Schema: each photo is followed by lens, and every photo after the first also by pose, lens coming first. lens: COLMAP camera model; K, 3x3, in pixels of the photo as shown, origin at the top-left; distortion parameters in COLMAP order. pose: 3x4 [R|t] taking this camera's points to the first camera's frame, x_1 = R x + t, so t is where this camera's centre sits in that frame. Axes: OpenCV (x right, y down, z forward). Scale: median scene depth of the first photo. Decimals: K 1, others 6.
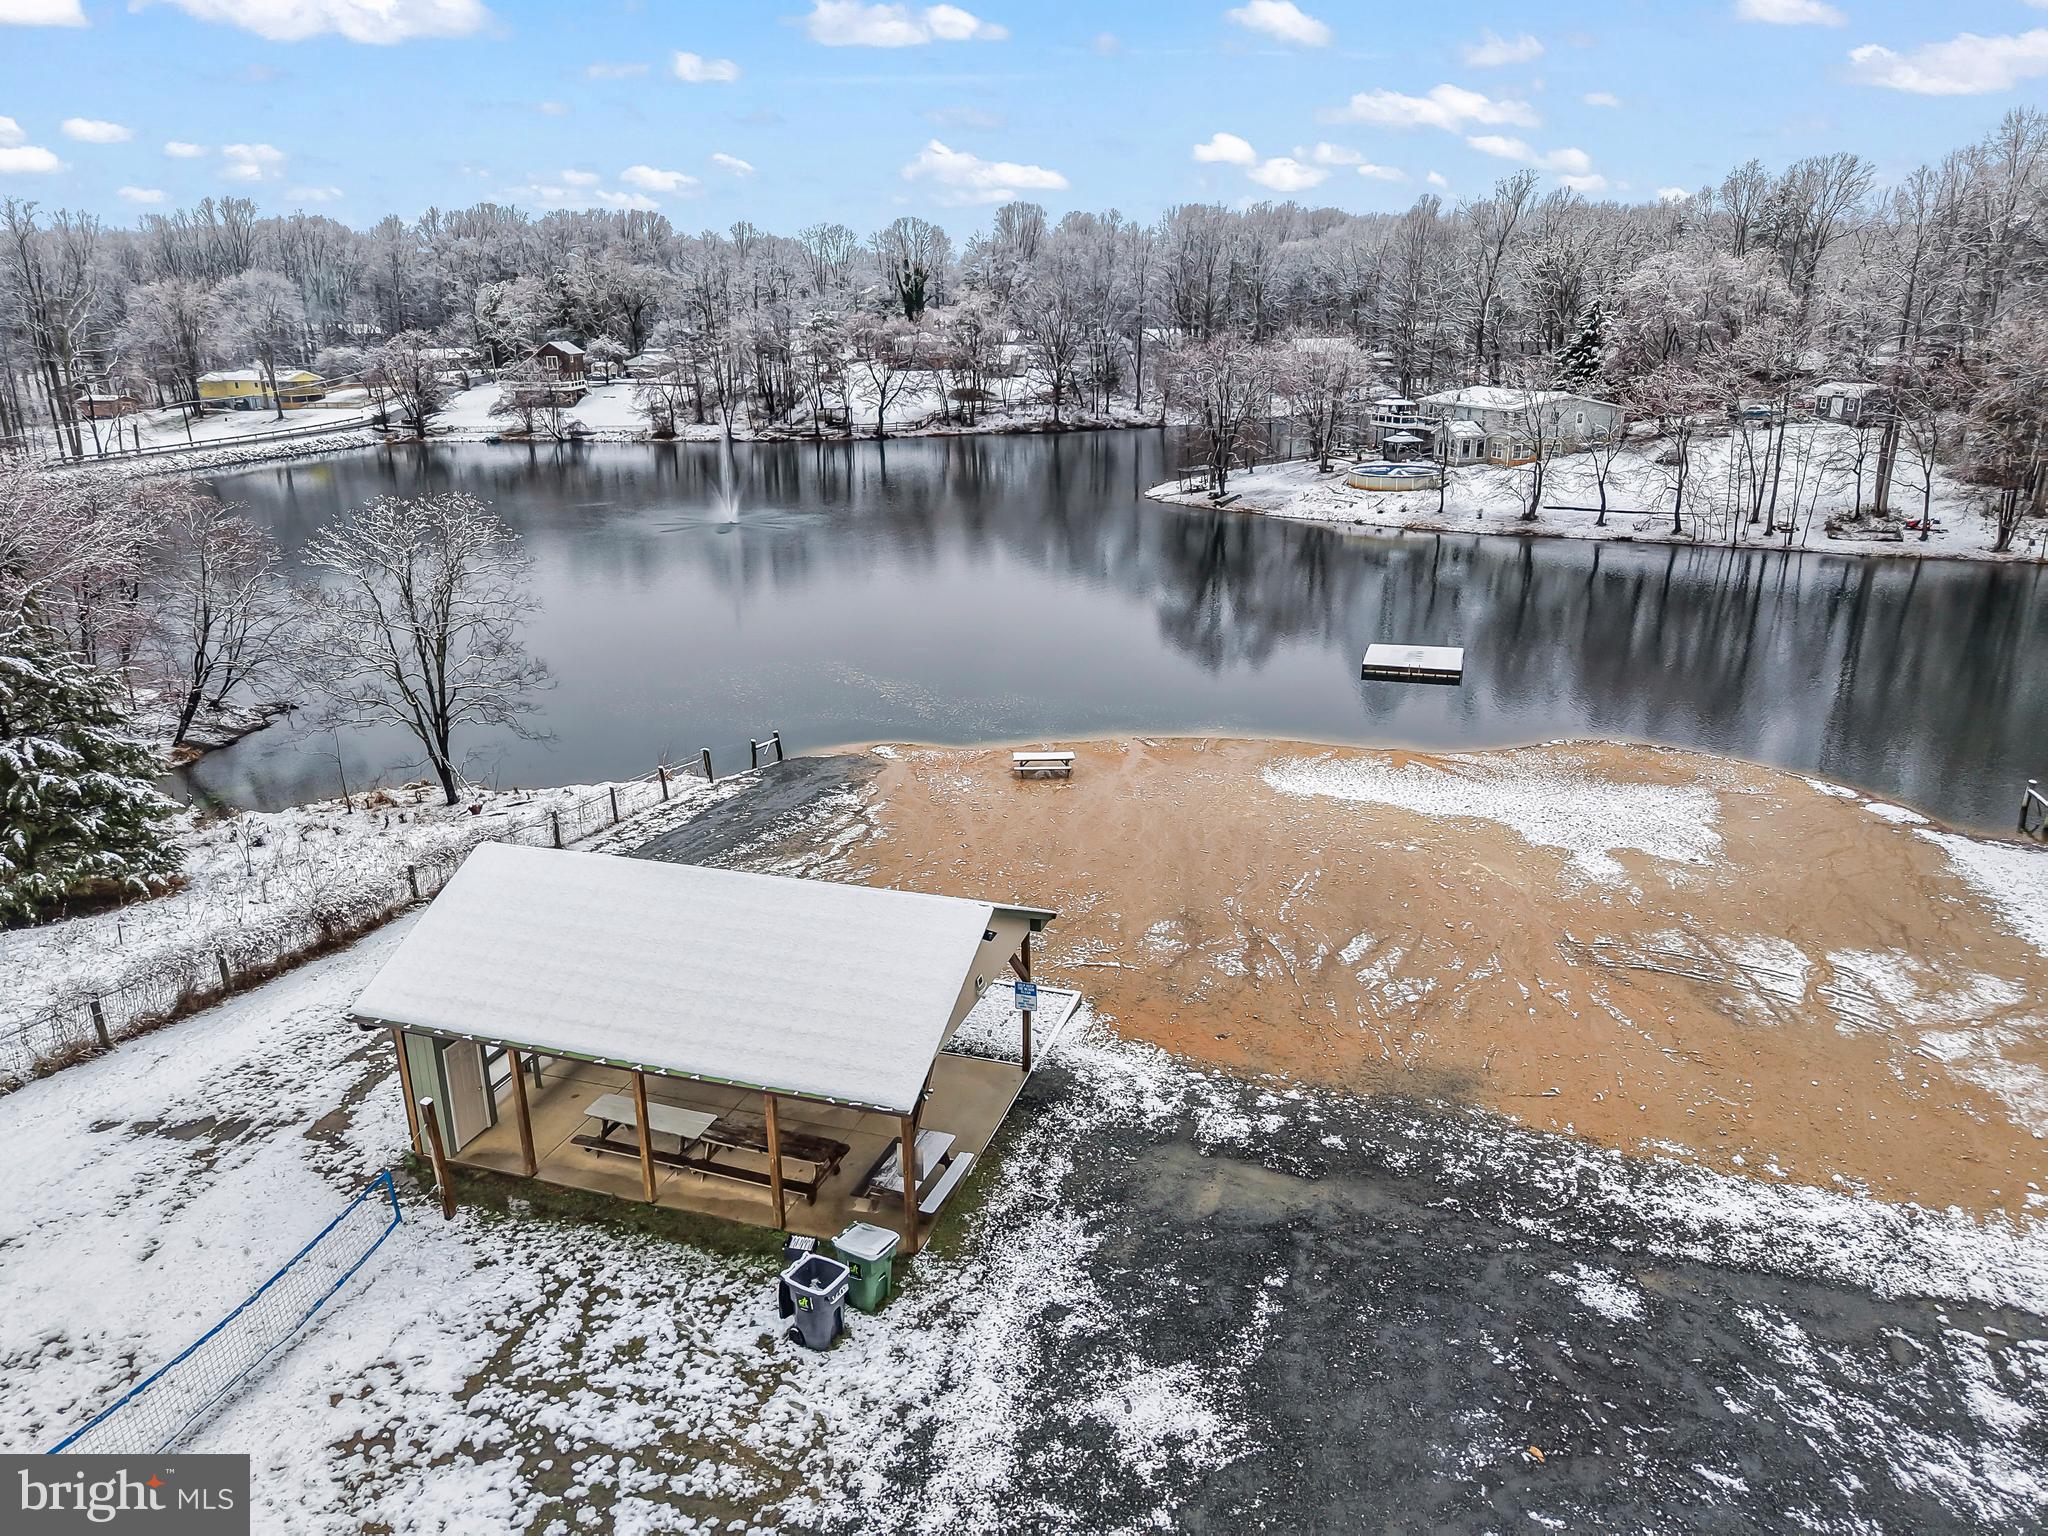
lens RADIAL K [[1354.1, 0, 1069.6], [0, 1354.1, 798.8], [0, 0, 1]] dist [-0.022425, -0.001458]
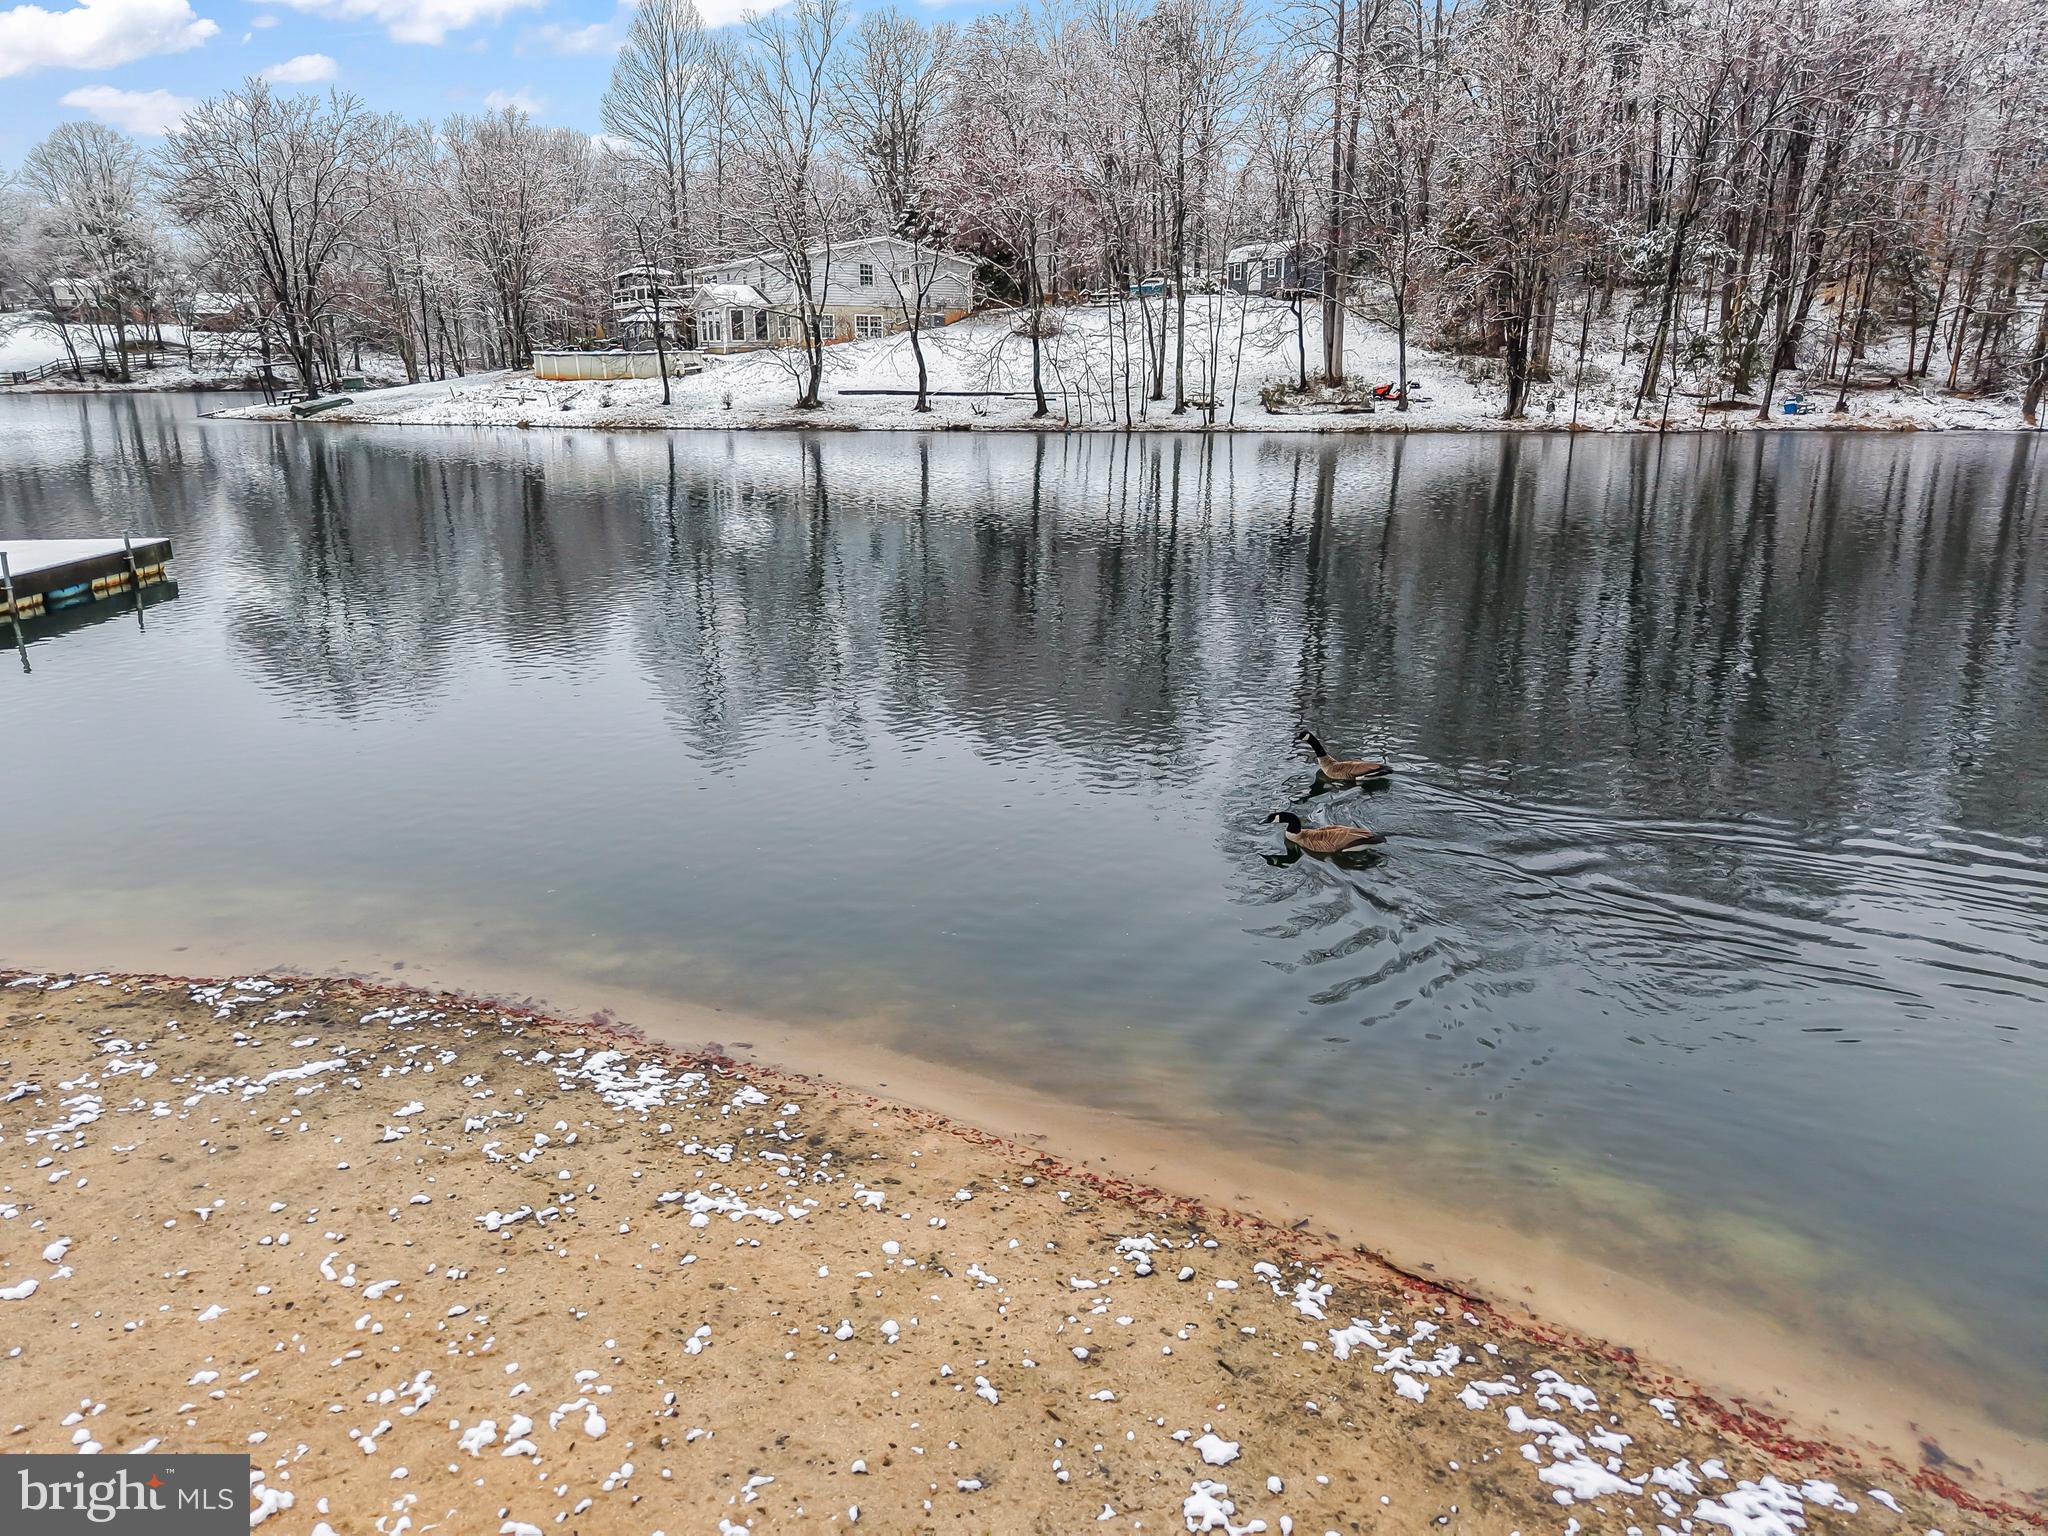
lens RADIAL K [[1354.1, 0, 1069.6], [0, 1354.1, 798.8], [0, 0, 1]] dist [-0.022425, -0.001458]
pose [[0.930376, -0.096748, 0.353611, 0.234705], [0.106569, 0.994270, -0.008359, -0.021595], [-0.350776, 0.045461, 0.935355, 0.442051]]
